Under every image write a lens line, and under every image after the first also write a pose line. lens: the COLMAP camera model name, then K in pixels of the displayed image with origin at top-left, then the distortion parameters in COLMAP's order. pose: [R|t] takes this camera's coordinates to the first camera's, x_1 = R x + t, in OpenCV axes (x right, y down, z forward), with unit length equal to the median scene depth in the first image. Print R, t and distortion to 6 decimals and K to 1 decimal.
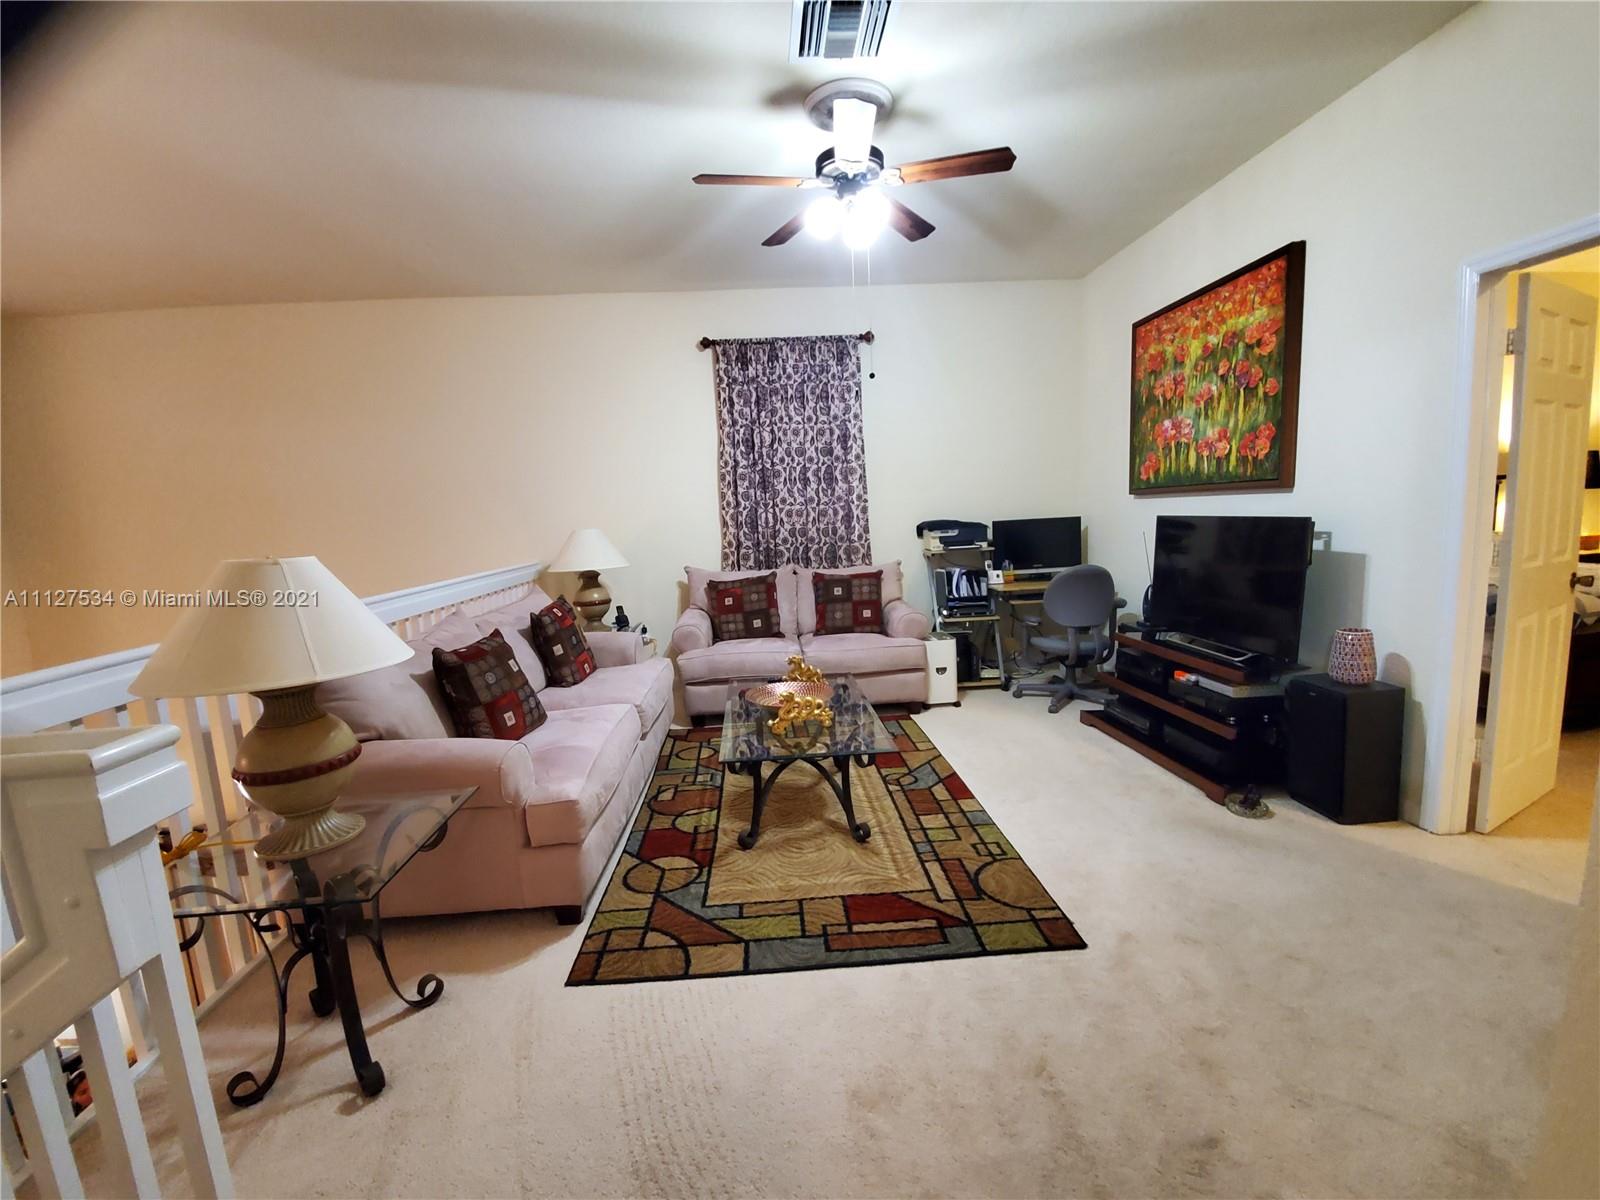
lens RADIAL K [[674.0, 0, 800.0], [0, 674.0, 600.0], [0, 0, 1]] dist [-0.000312, -0.006787]
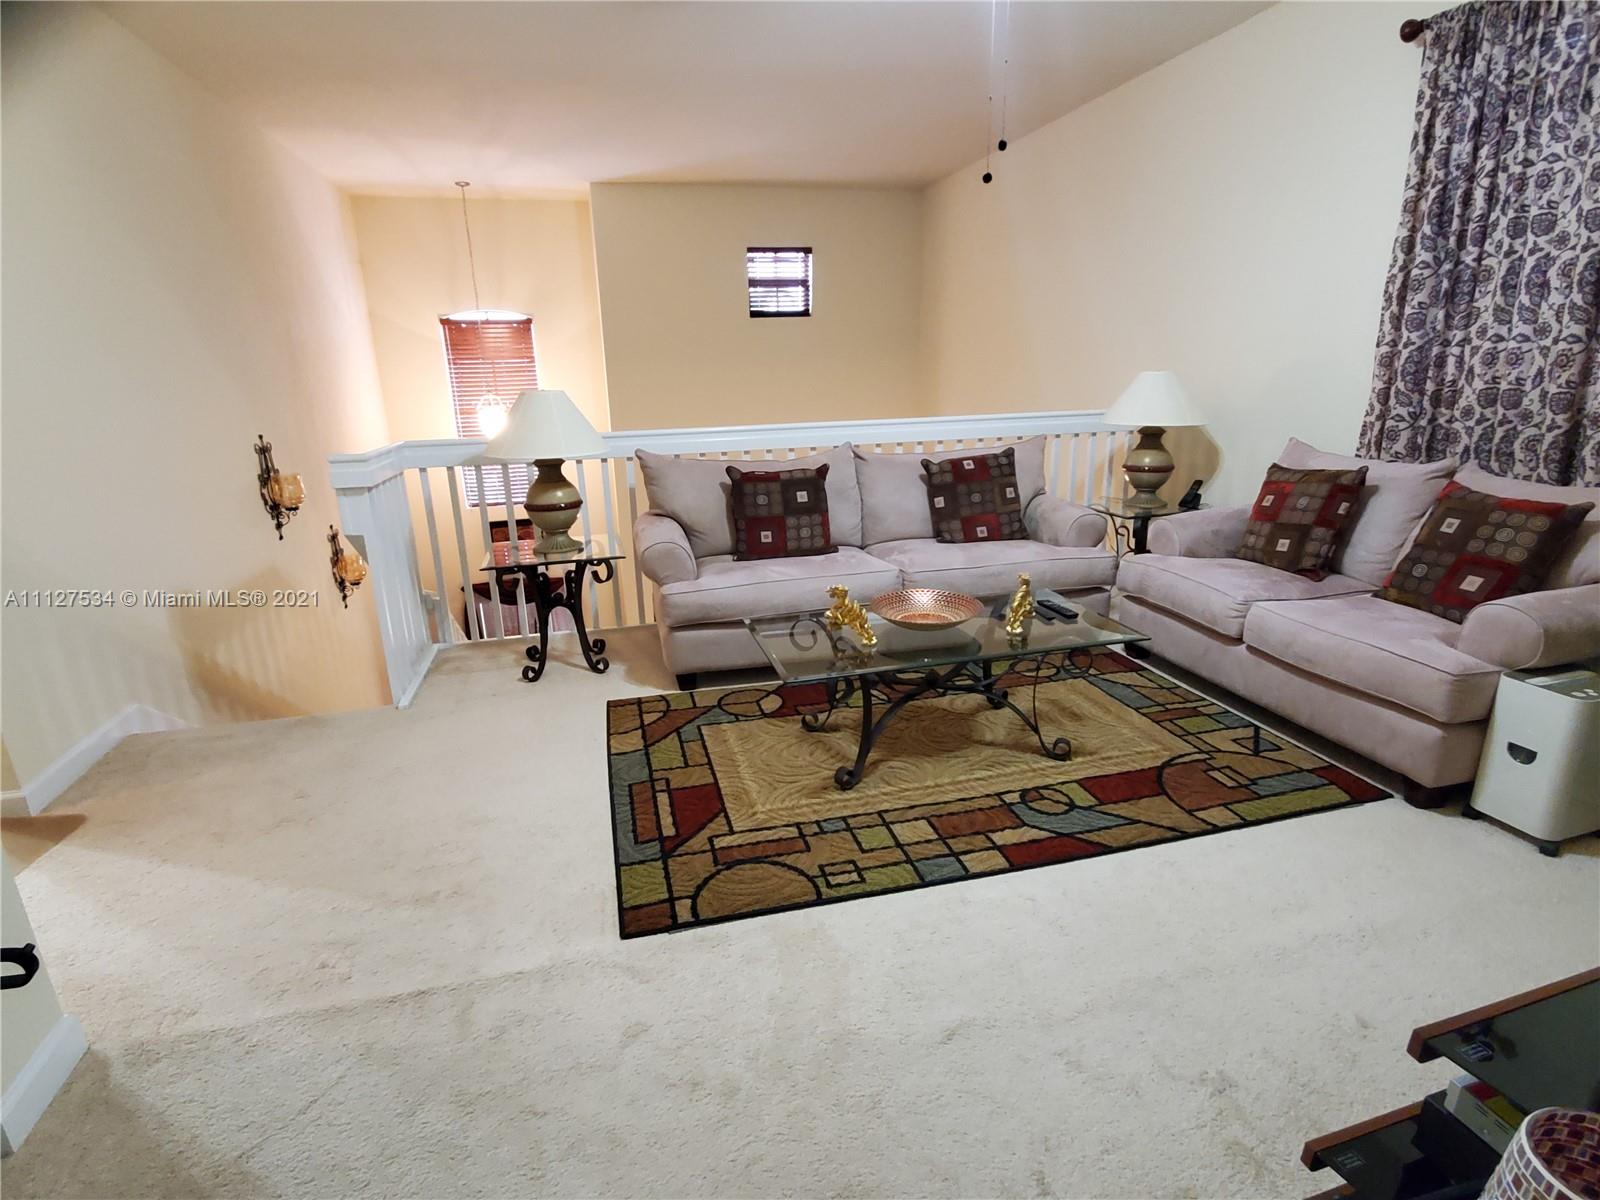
lens RADIAL K [[798.8, 0, 797.0], [0, 798.8, 605.7], [0, 0, 1]] dist [0.004138, -0.012373]
pose [[0.205132, 0.322349, -0.924128, 0.711744], [-0.110710, 0.945789, 0.305330, -0.114510], [0.972453, 0.039677, 0.229699, 0.550426]]
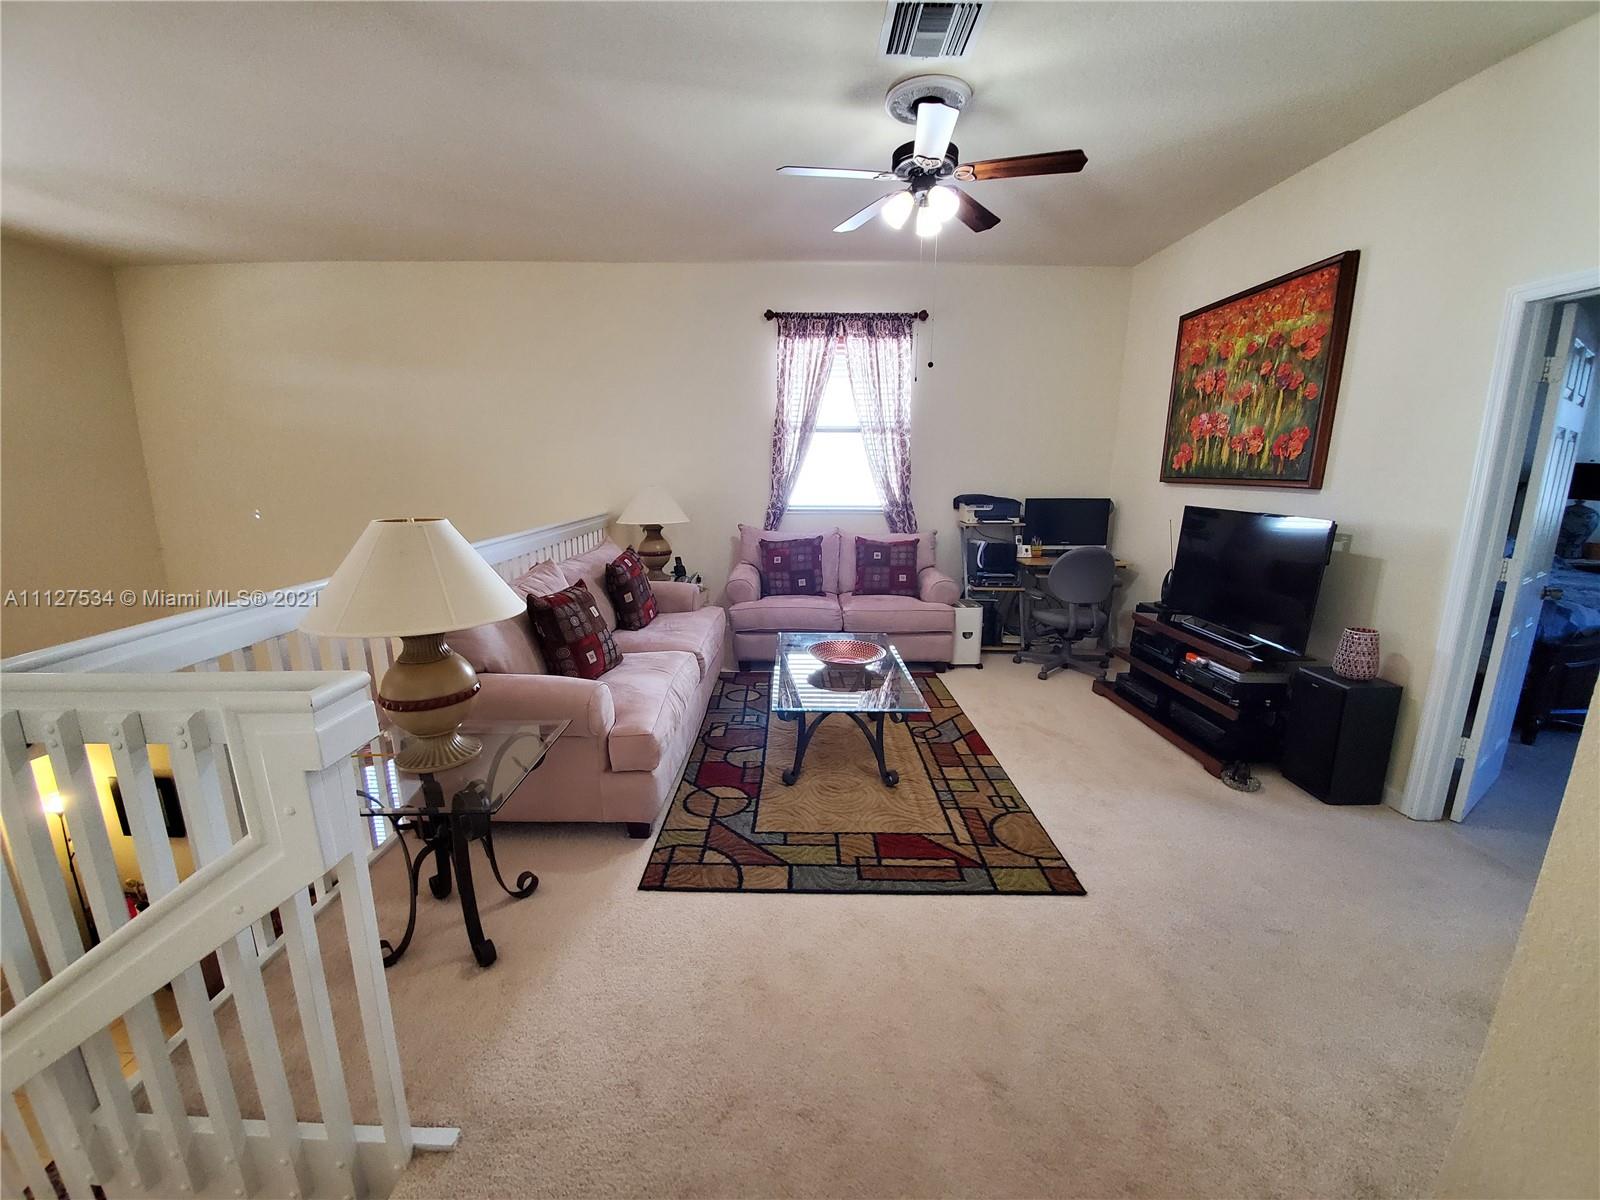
lens RADIAL K [[626.2, 0, 800.0], [0, 626.2, 600.0], [0, 0, 1]] dist [0.001008, -0.011379]
pose [[0.997010, 0.064698, -0.042253, -0.027871], [-0.061079, 0.994763, 0.081955, -0.024115], [0.047334, -0.079129, 0.995740, -0.025955]]
